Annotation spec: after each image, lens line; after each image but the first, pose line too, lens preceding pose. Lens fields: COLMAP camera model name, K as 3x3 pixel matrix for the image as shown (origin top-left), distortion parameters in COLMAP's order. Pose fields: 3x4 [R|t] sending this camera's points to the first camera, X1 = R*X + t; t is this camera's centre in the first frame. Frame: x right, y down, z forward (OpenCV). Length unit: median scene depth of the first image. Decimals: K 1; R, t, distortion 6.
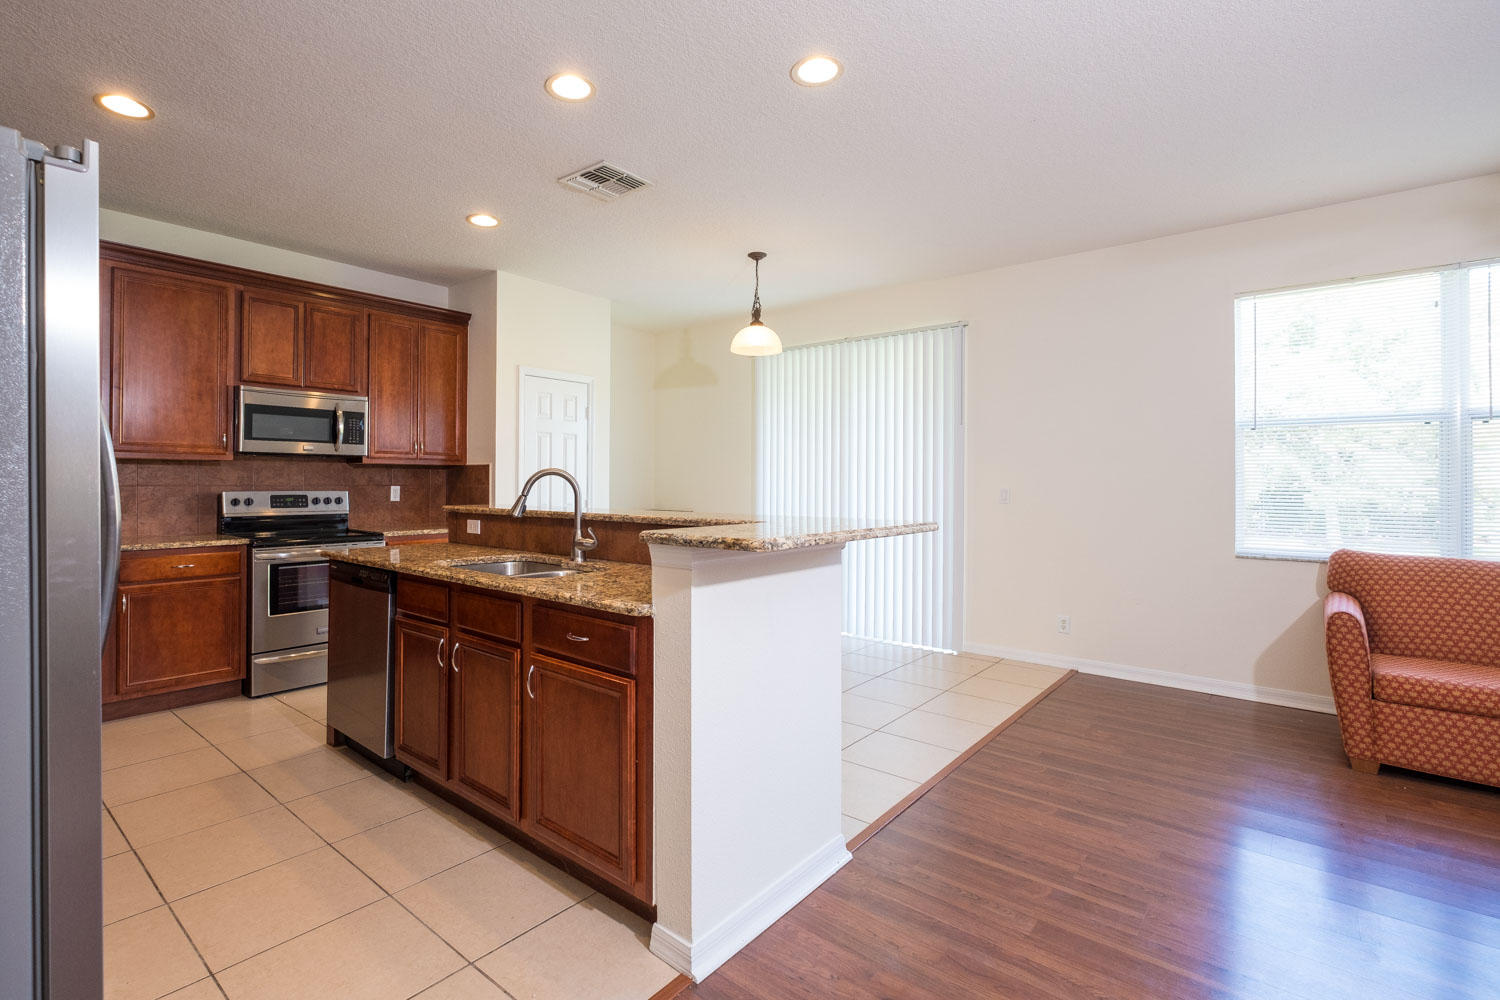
lens RADIAL K [[694.1, 0, 701.6], [0, 694.1, 479.7], [0, 0, 1]] dist [0.000035, -0.000022]
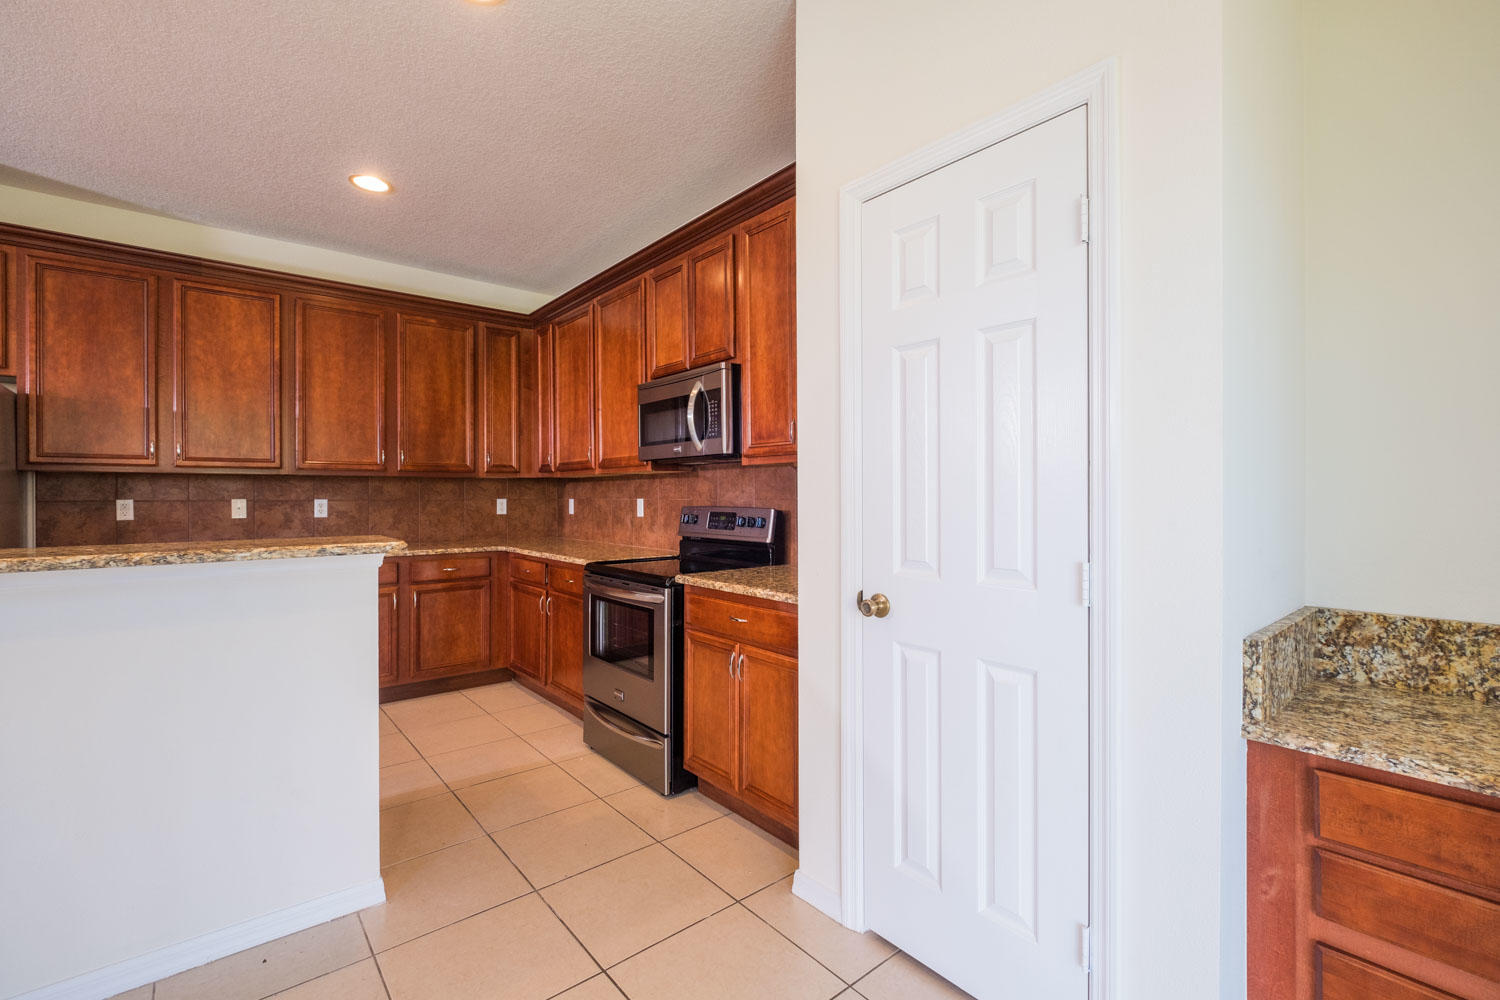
lens RADIAL K [[651.7, 0, 745.9], [0, 651.7, 494.7], [0, 0, 1]] dist [-0.002268, -0.000844]
pose [[-0.155807, -0.002680, -0.987784, 0.112185], [0.006760, 0.999970, -0.003779, 0.005678], [0.987764, -0.007266, -0.155784, 1.153077]]
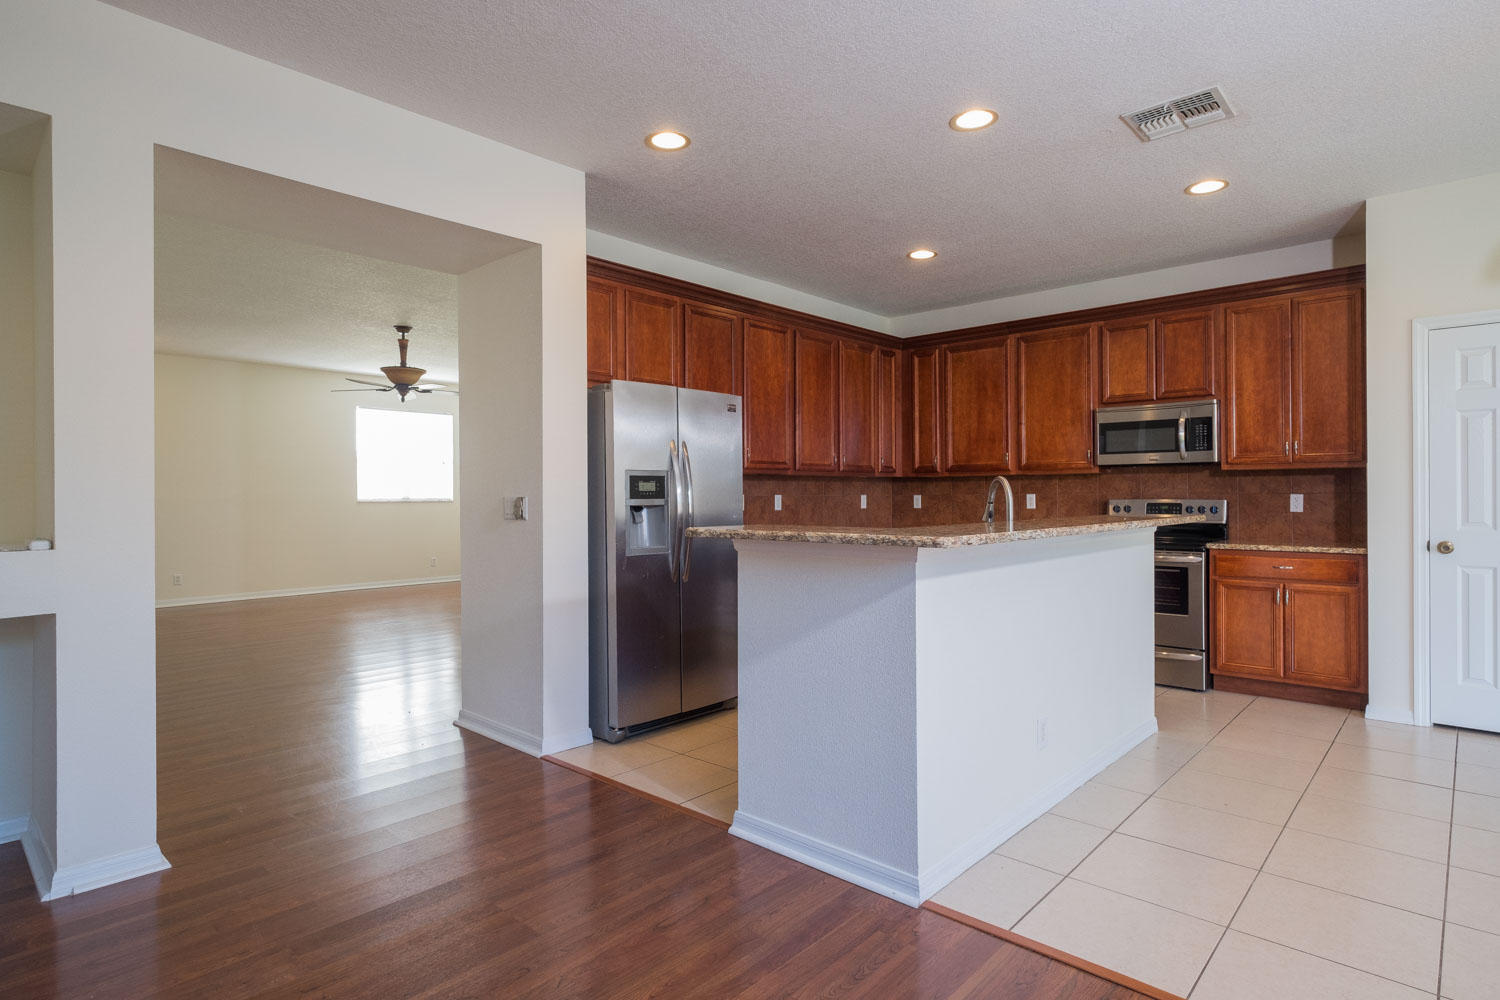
lens RADIAL K [[789.2, 0, 748.7], [0, 789.2, 495.3], [0, 0, 1]] dist [-0.001244, 0.001232]
pose [[-0.021502, -0.002399, -0.999766, 0.617136], [0.008074, 0.999964, -0.002573, 0.008300], [0.999736, -0.008128, -0.021482, 0.405751]]
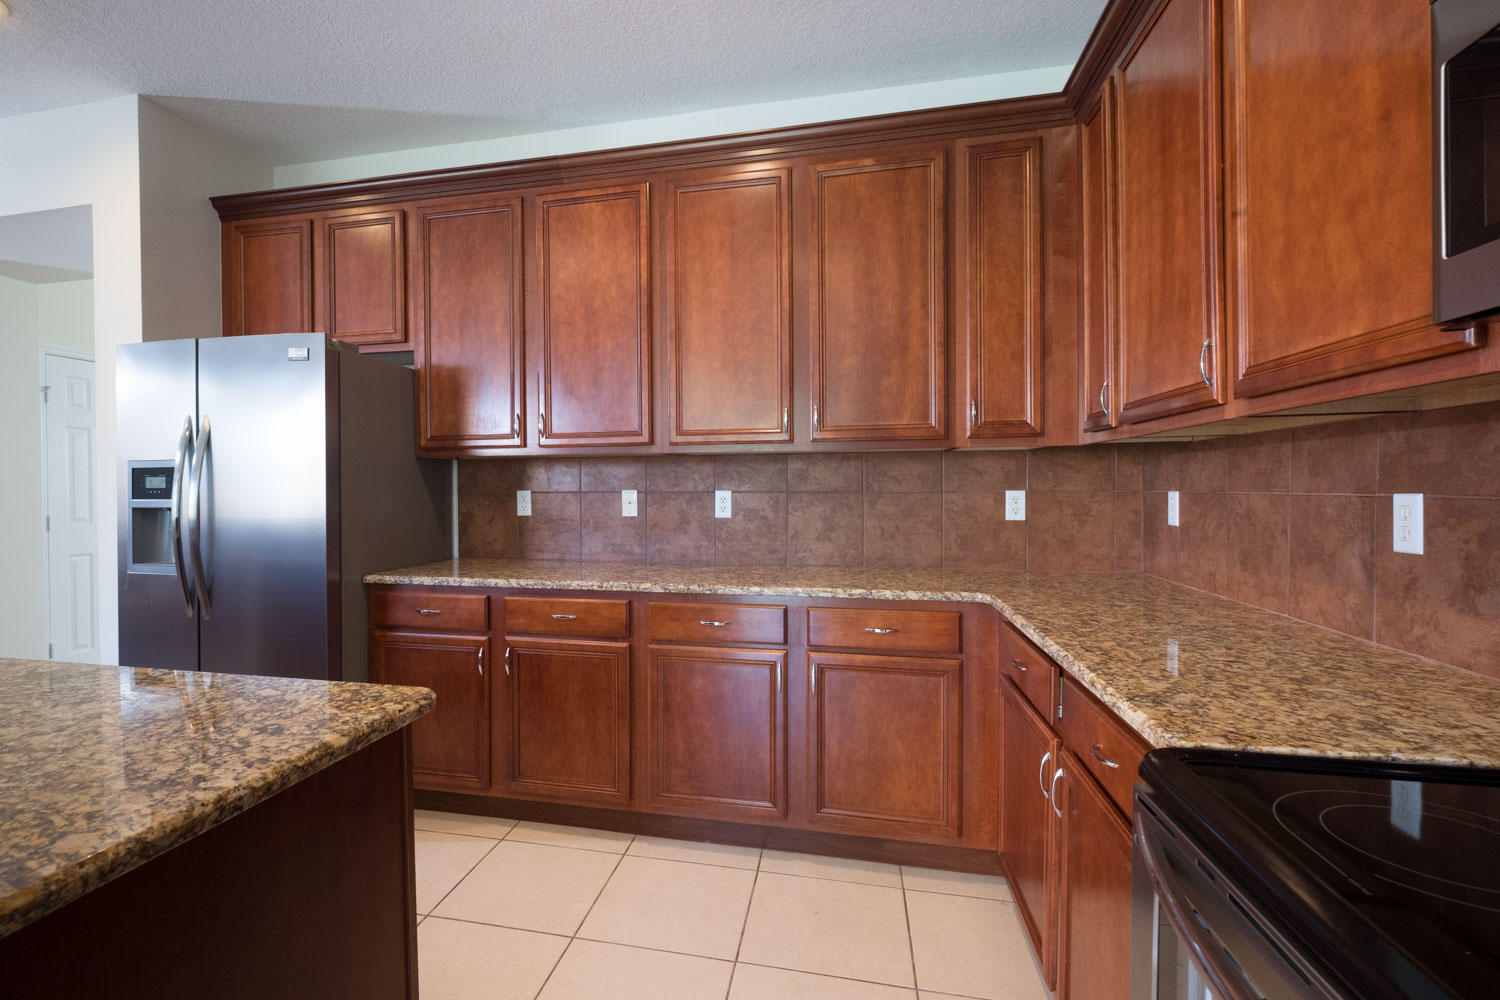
lens RADIAL K [[707.1, 0, 685.7], [0, 707.1, 494.1], [0, 0, 1]] dist [-0.003050, -0.001815]
pose [[-0.880909, 0.007600, -0.473224, -0.356352], [0.005296, 0.999967, 0.006200, 0.003684], [0.473255, 0.002955, -0.880920, 0.982241]]
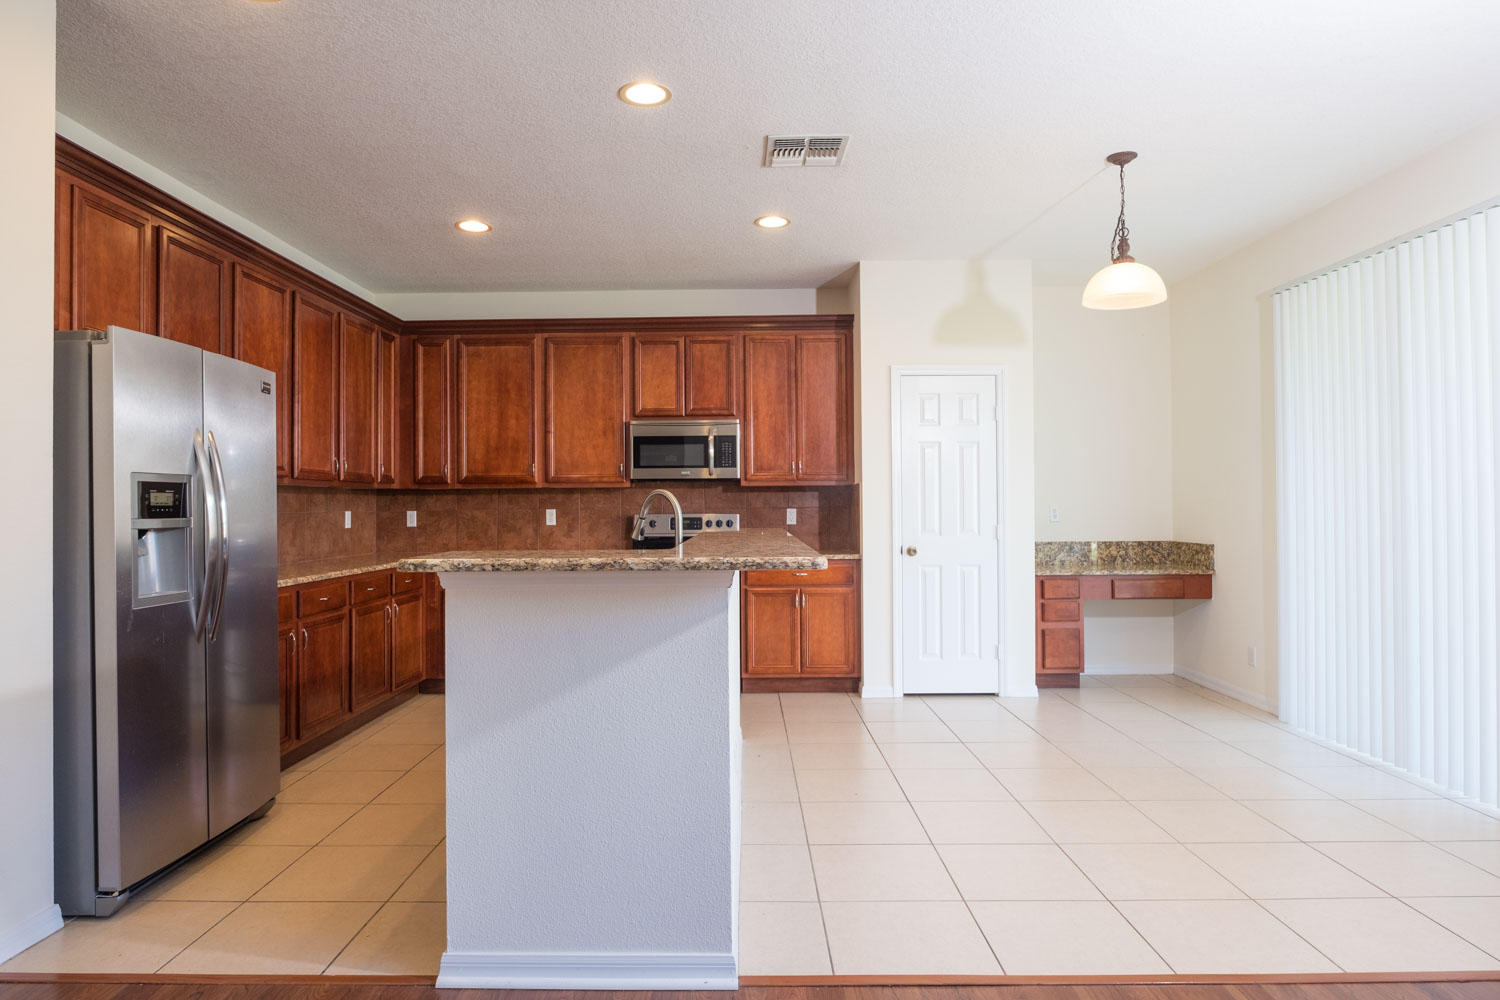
lens RADIAL K [[866.7, 0, 727.6], [0, 866.7, 493.1], [0, 0, 1]] dist [-0.018938, 0.002763]
pose [[0.647205, -0.020123, -0.762051, 0.472132], [0.012635, 0.999797, -0.015670, 0.006072], [0.762212, 0.000513, 0.647328, 0.187287]]
